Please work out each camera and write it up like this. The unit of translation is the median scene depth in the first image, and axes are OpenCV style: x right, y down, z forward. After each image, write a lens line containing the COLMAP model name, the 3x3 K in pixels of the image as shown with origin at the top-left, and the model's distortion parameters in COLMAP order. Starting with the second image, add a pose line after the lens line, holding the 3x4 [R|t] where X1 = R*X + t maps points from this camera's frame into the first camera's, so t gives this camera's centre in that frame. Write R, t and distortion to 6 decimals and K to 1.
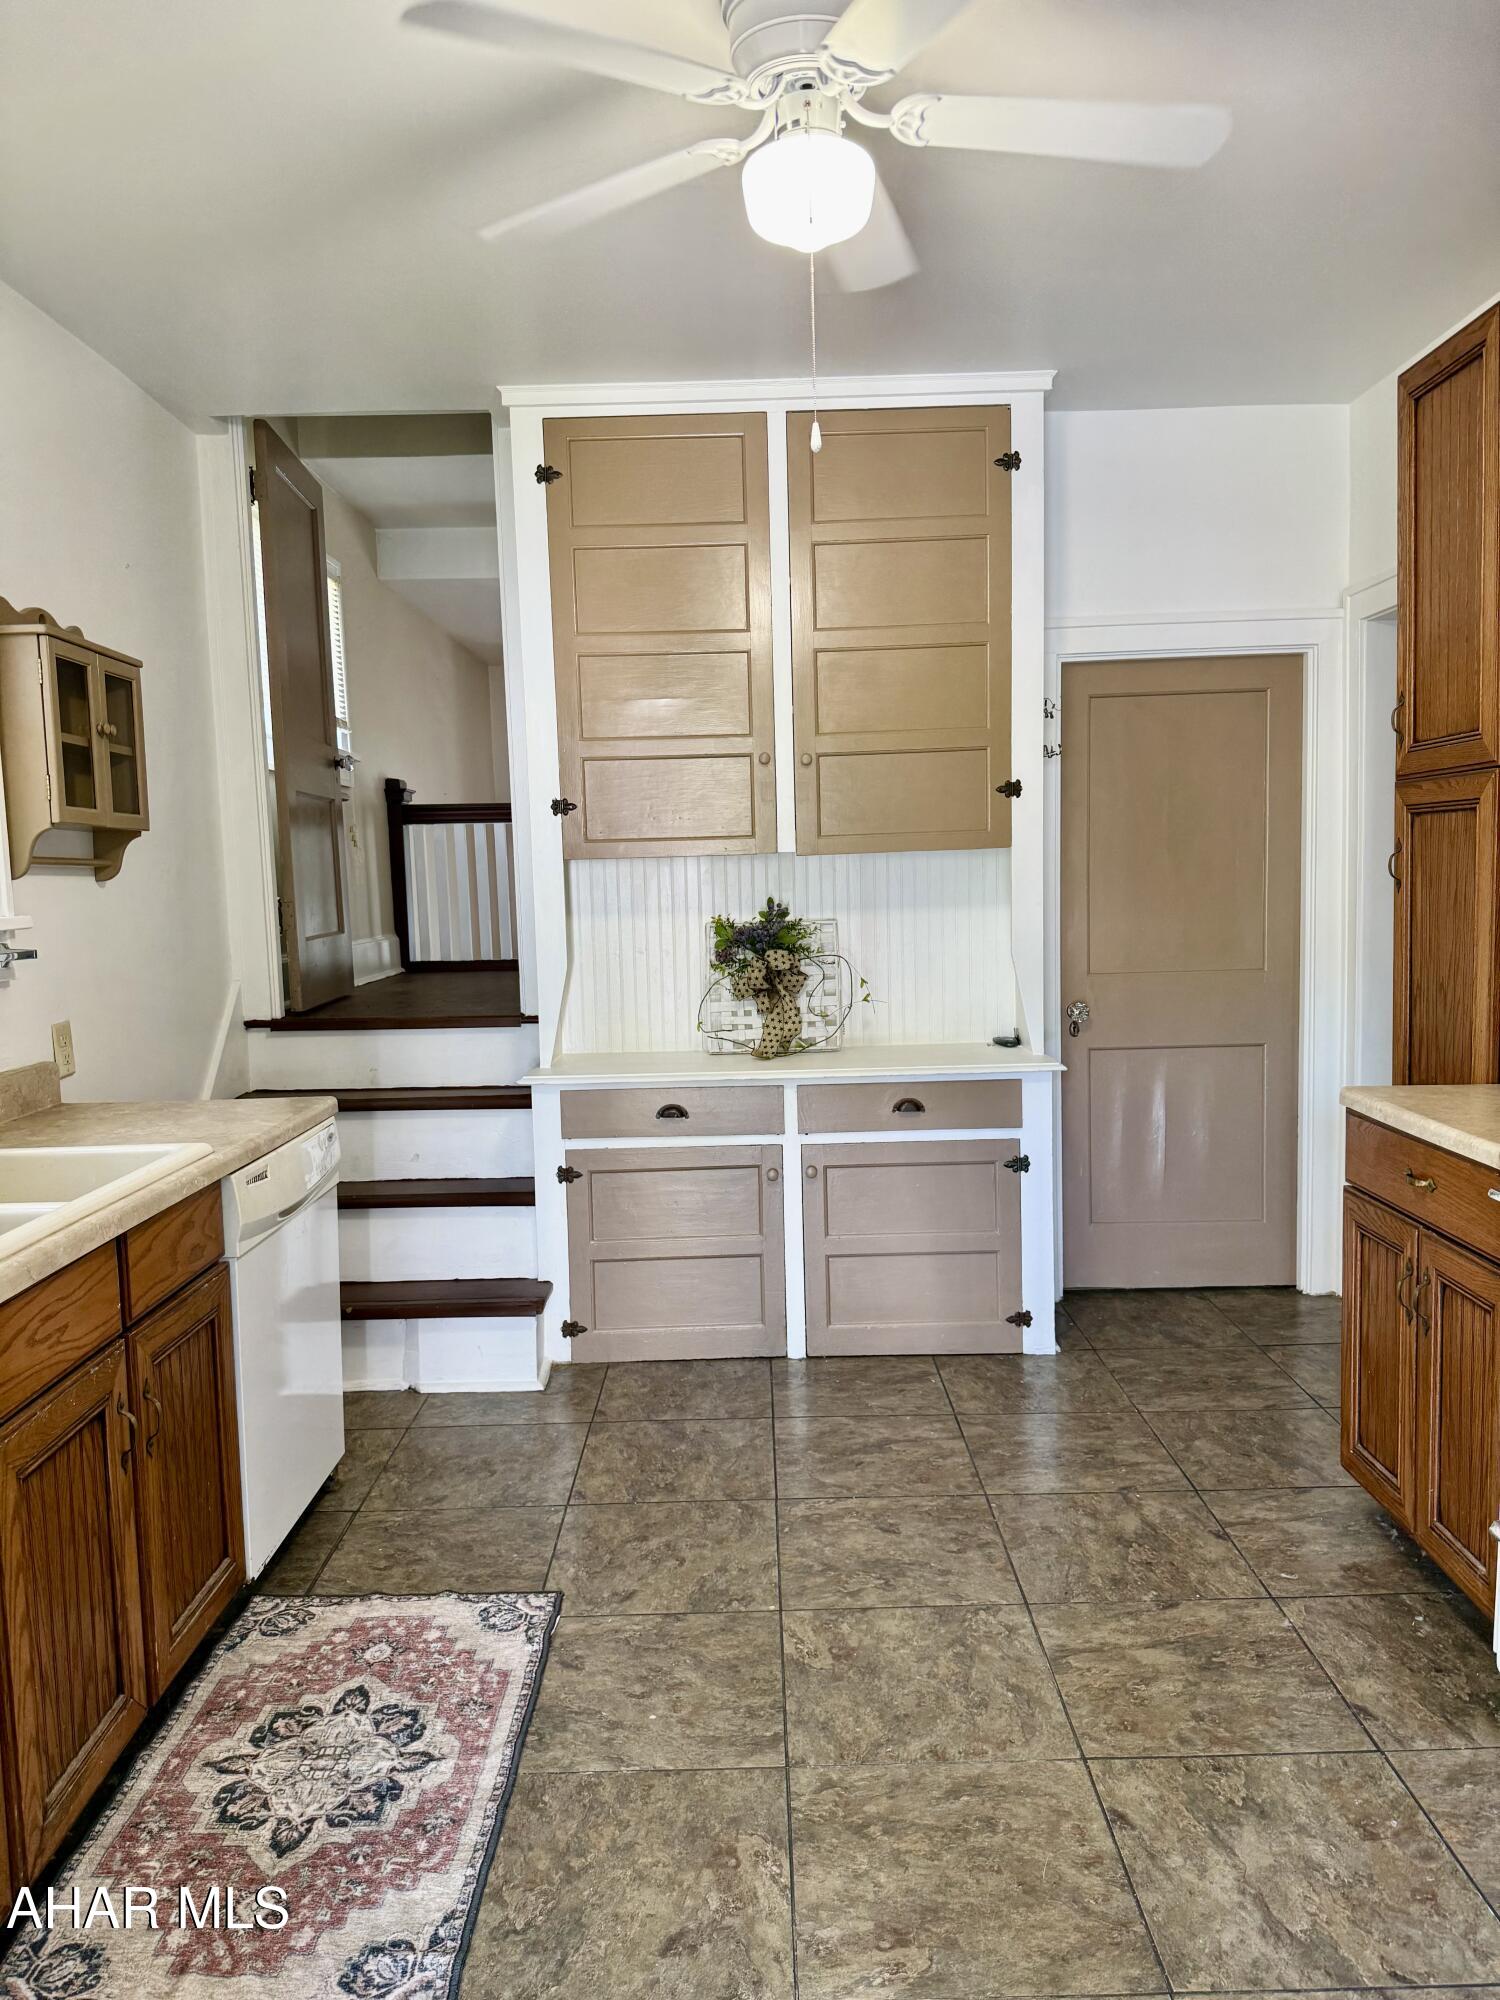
lens RADIAL K [[1425.0, 0, 741.4], [0, 1425.0, 1003.4], [0, 0, 1]] dist [0.053779, -0.062980]
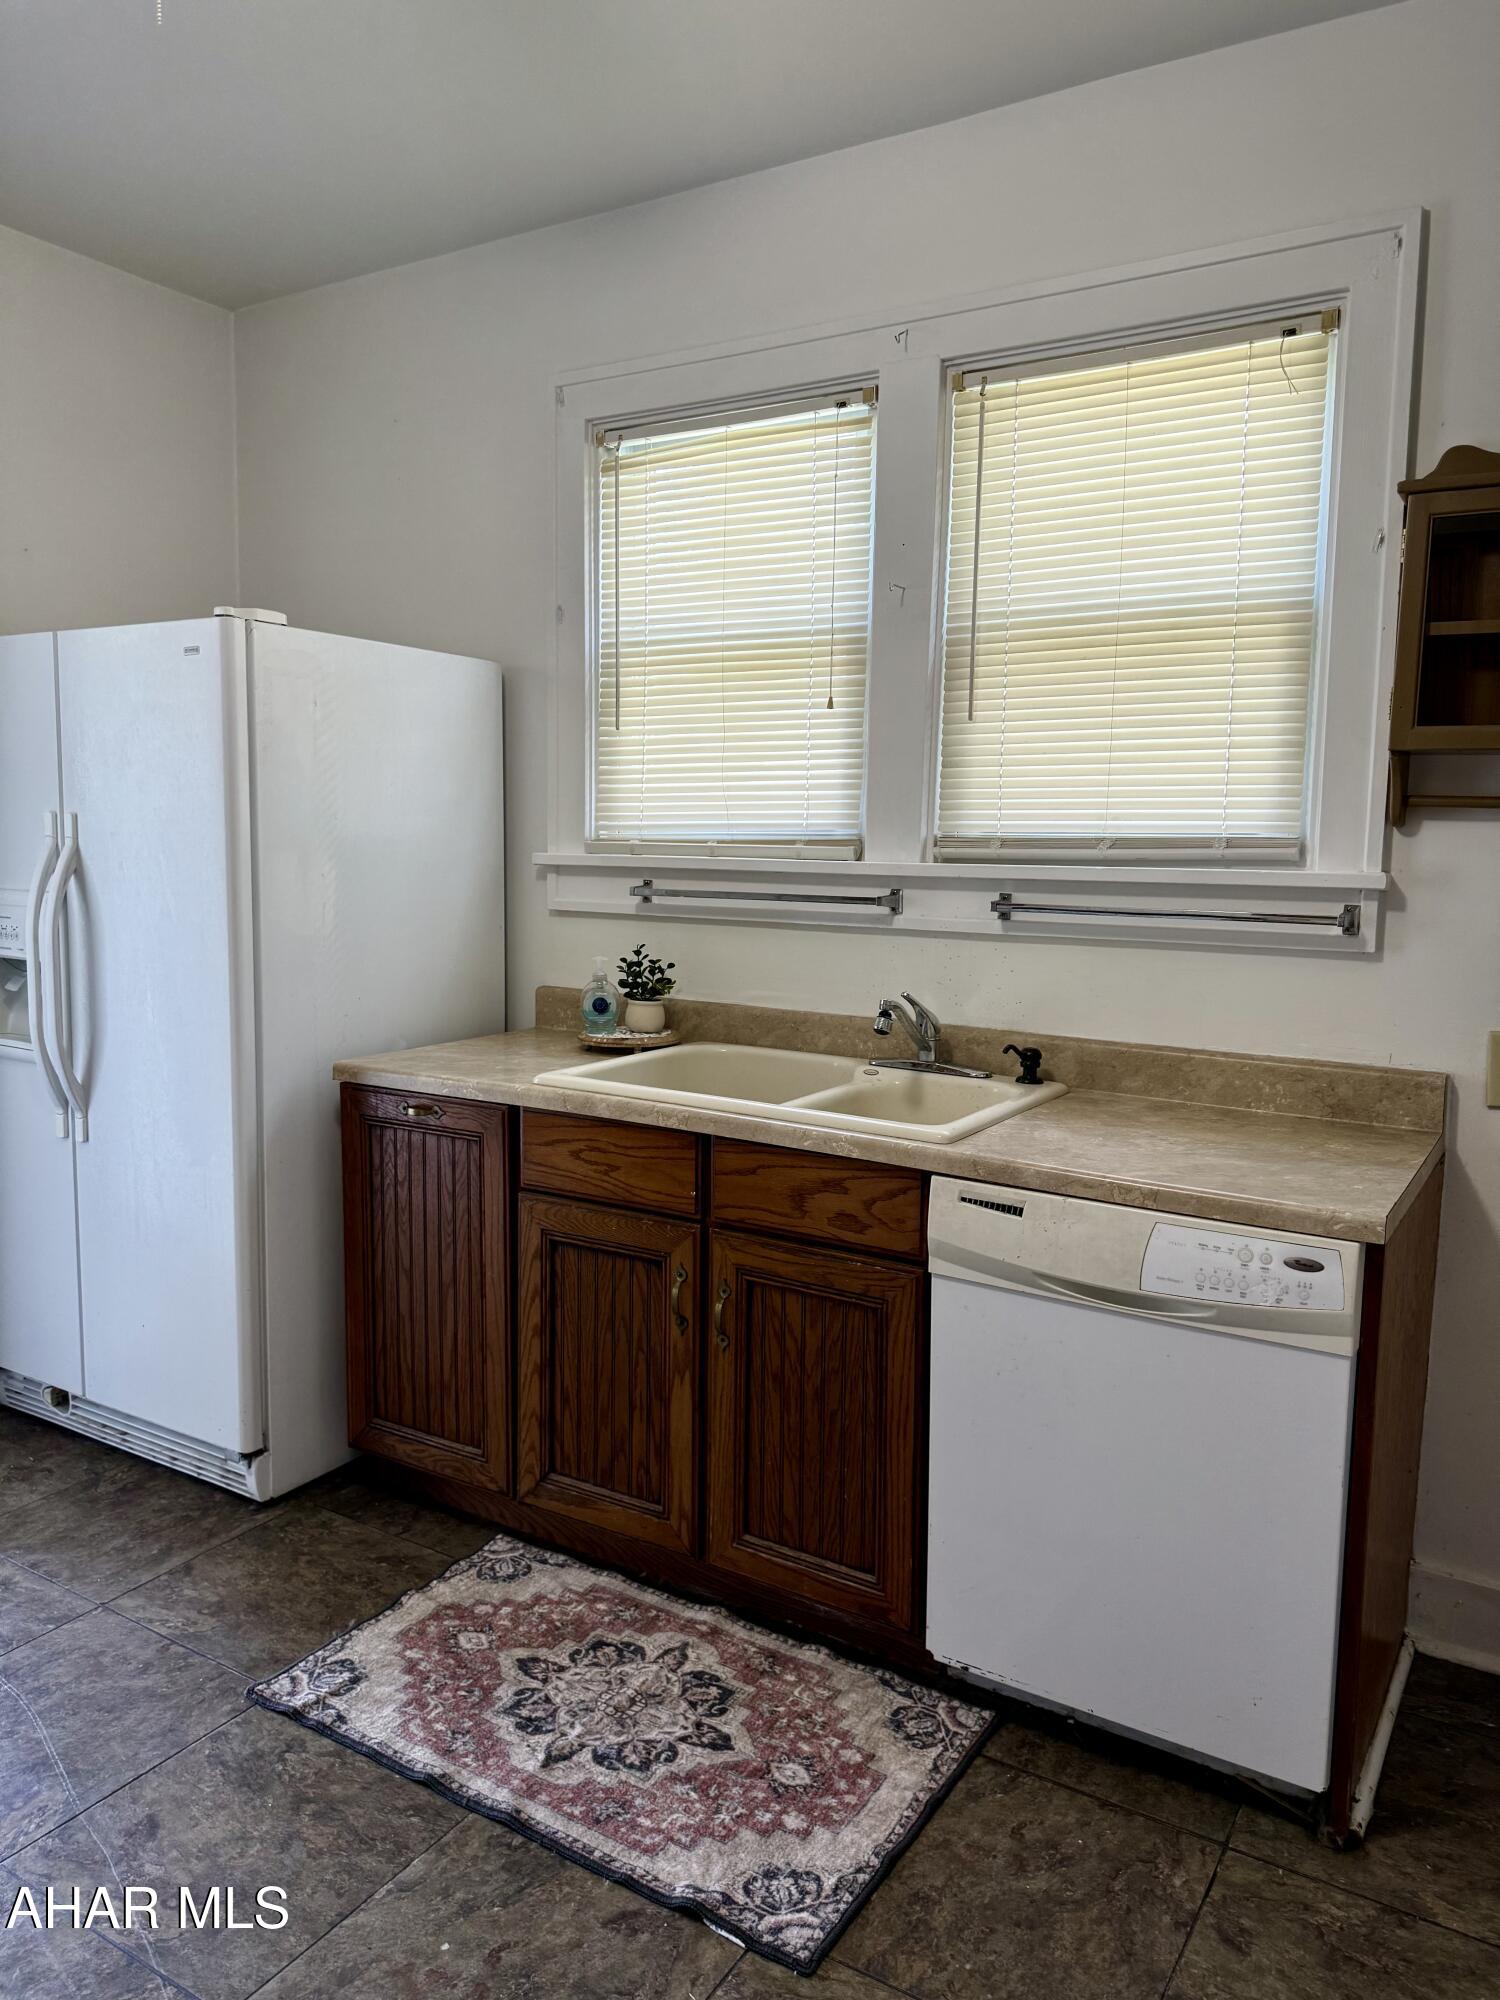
lens RADIAL K [[1425.0, 0, 752.8], [0, 1425.0, 997.8], [0, 0, 1]] dist [0.053779, -0.062980]
pose [[-0.528198, 0.115131, -0.841280, 0.394073], [-0.079053, 0.979795, 0.183720, -0.127946], [0.845433, 0.163546, -0.508424, 1.321973]]
